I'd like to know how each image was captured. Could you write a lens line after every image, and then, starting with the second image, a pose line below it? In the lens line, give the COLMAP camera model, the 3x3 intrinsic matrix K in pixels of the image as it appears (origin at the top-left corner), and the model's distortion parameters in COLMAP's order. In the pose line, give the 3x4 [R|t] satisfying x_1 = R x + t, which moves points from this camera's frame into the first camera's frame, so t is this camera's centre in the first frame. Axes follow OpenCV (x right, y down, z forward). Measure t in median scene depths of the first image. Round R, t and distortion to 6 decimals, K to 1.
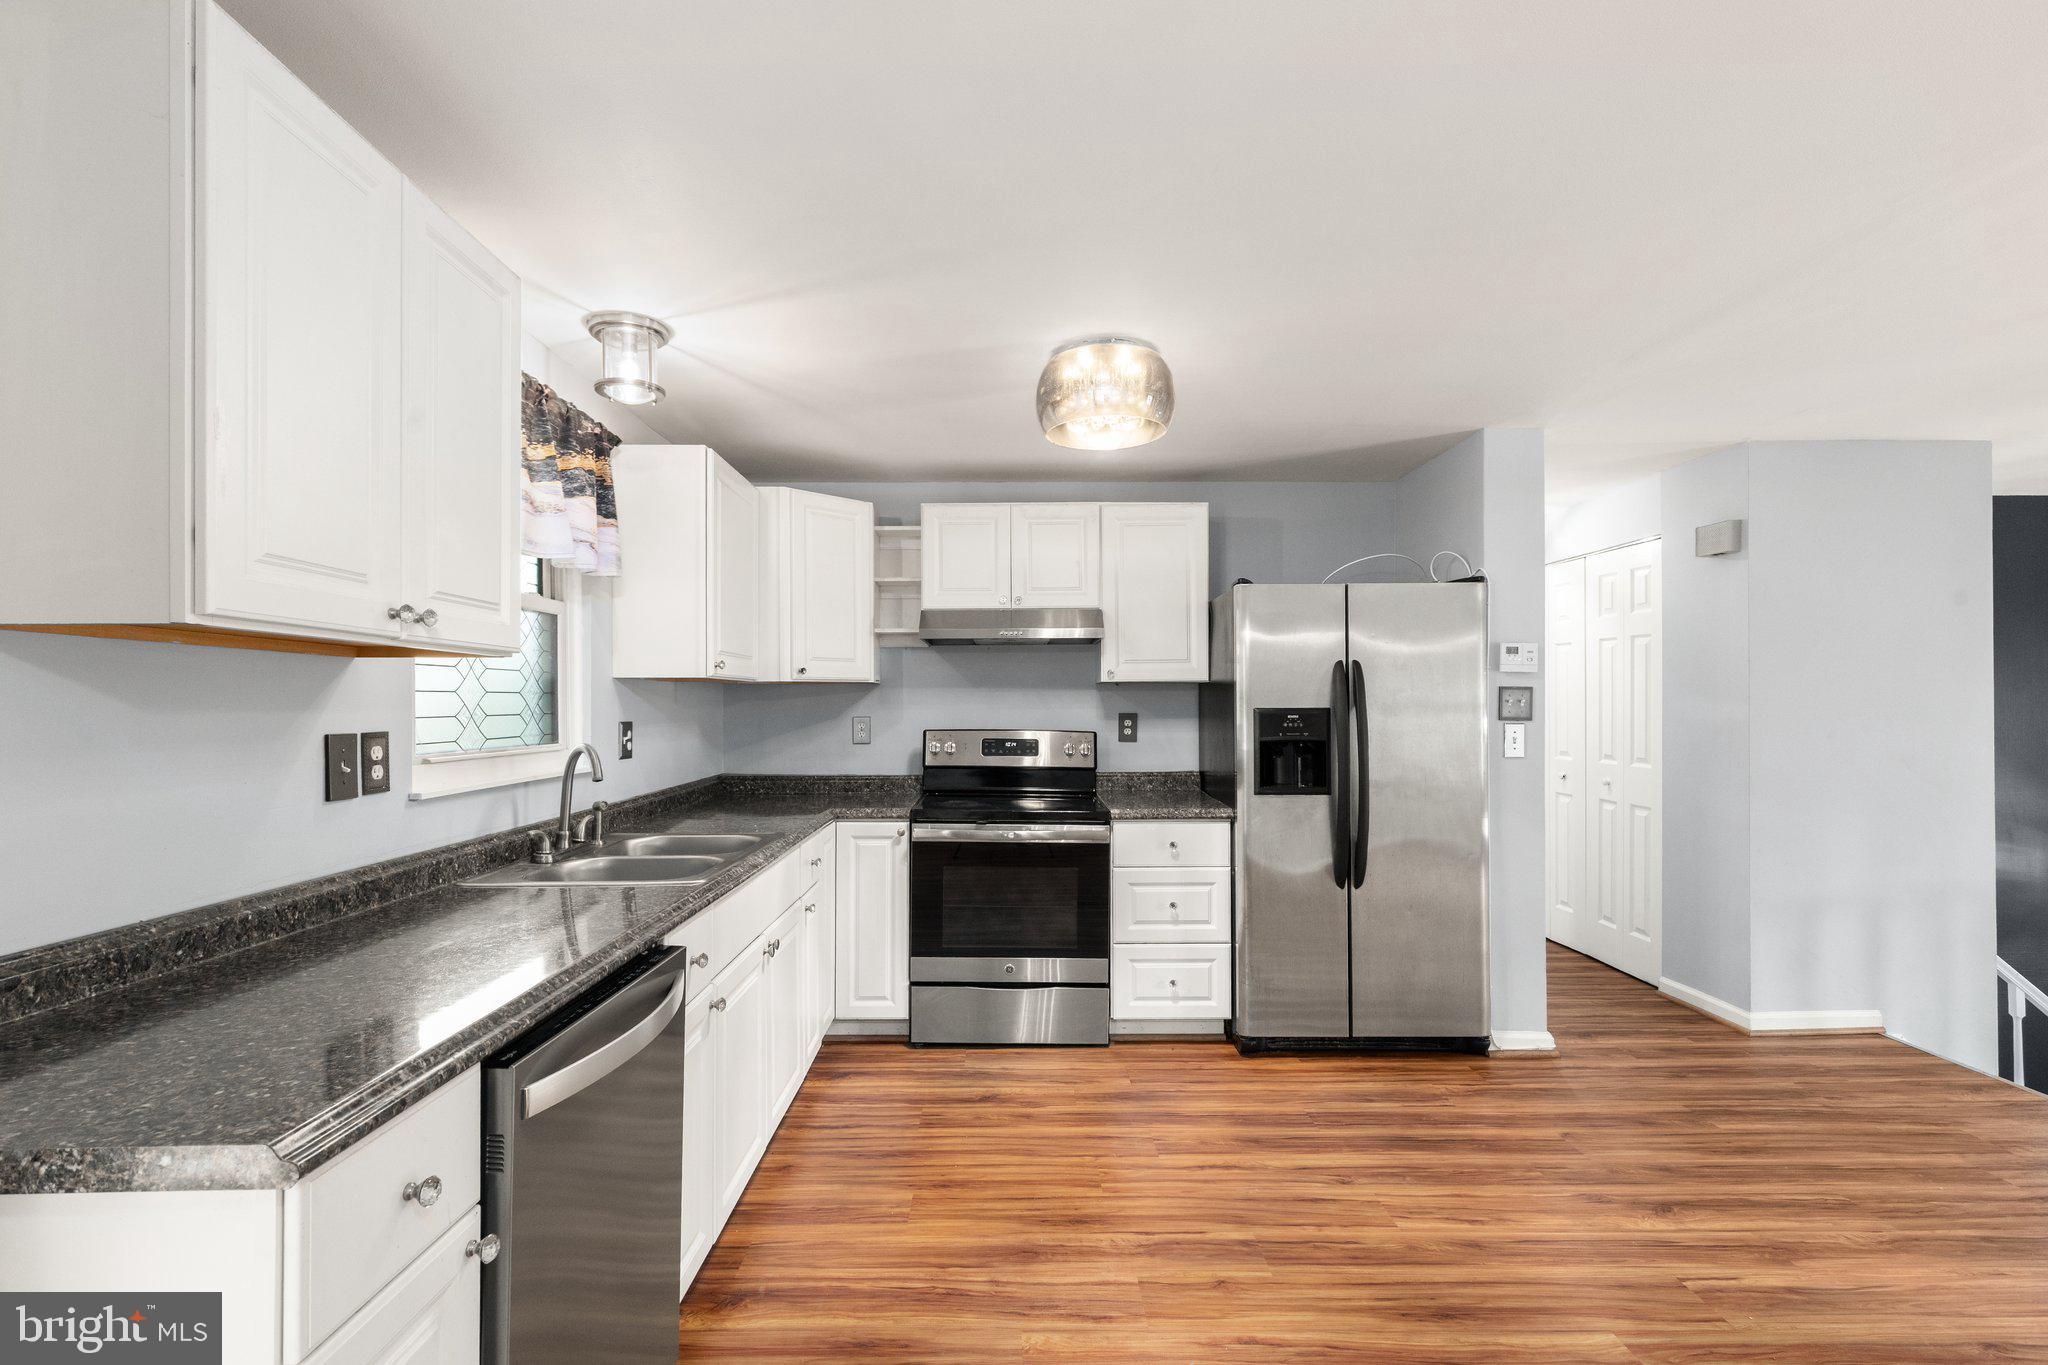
lens RADIAL K [[933.4, 0, 1014.6], [0, 933.4, 687.9], [0, 0, 1]] dist [0.006421, 0.000827]
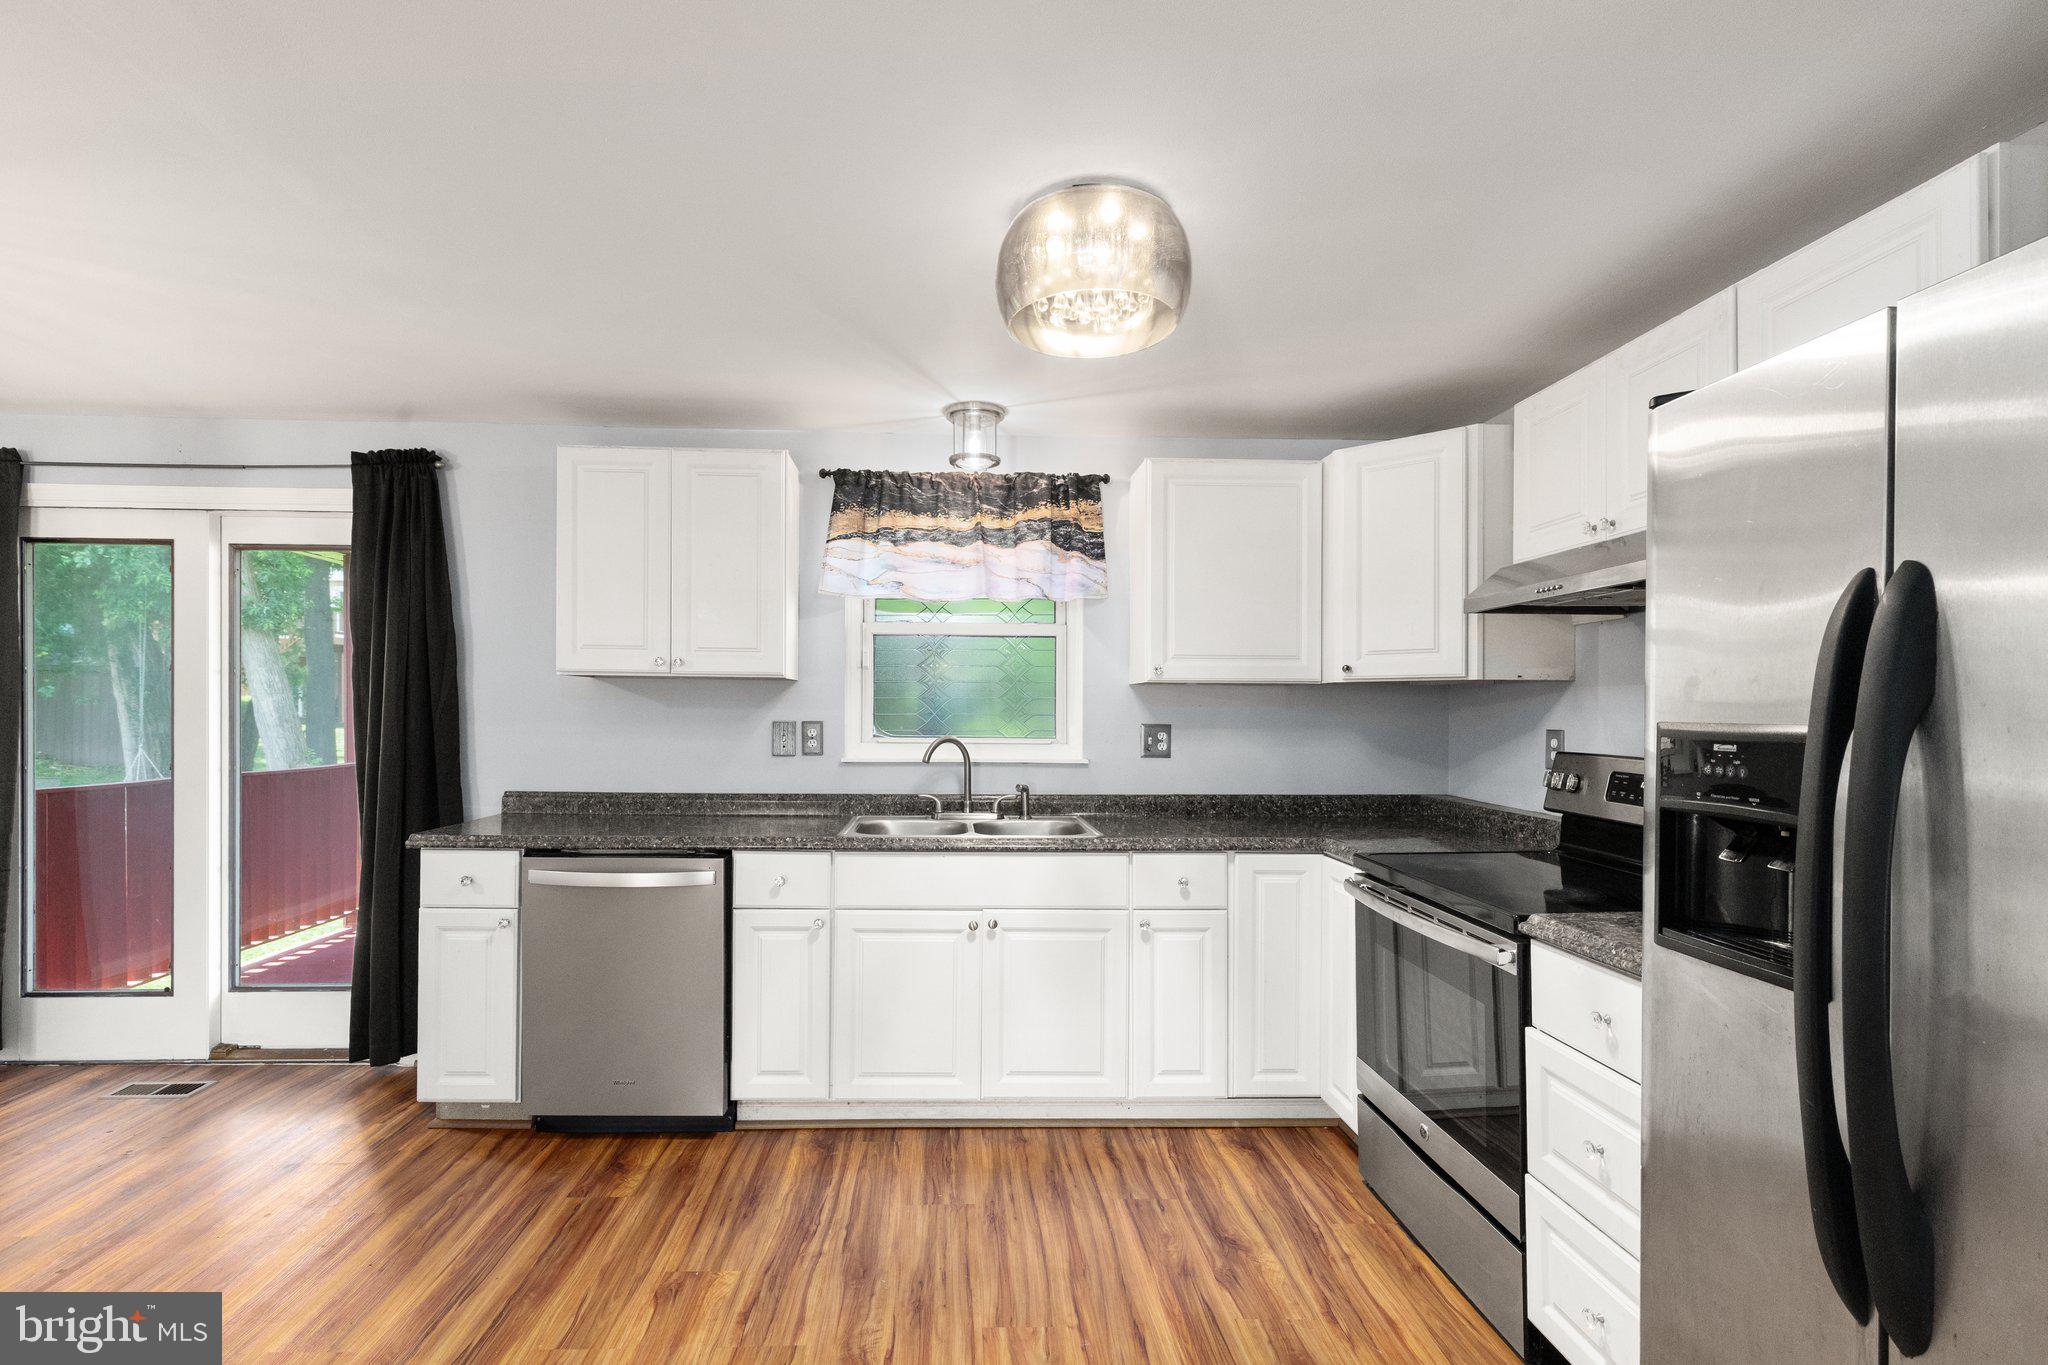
lens RADIAL K [[980.7, 0, 1011.4], [0, 980.7, 701.1], [0, 0, 1]] dist [0.005780, 0.000633]
pose [[0.034848, -0.006526, -0.999371, 0.778344], [0.008699, 0.999943, -0.006227, 0.015488], [0.999355, -0.008477, 0.034903, 0.842242]]
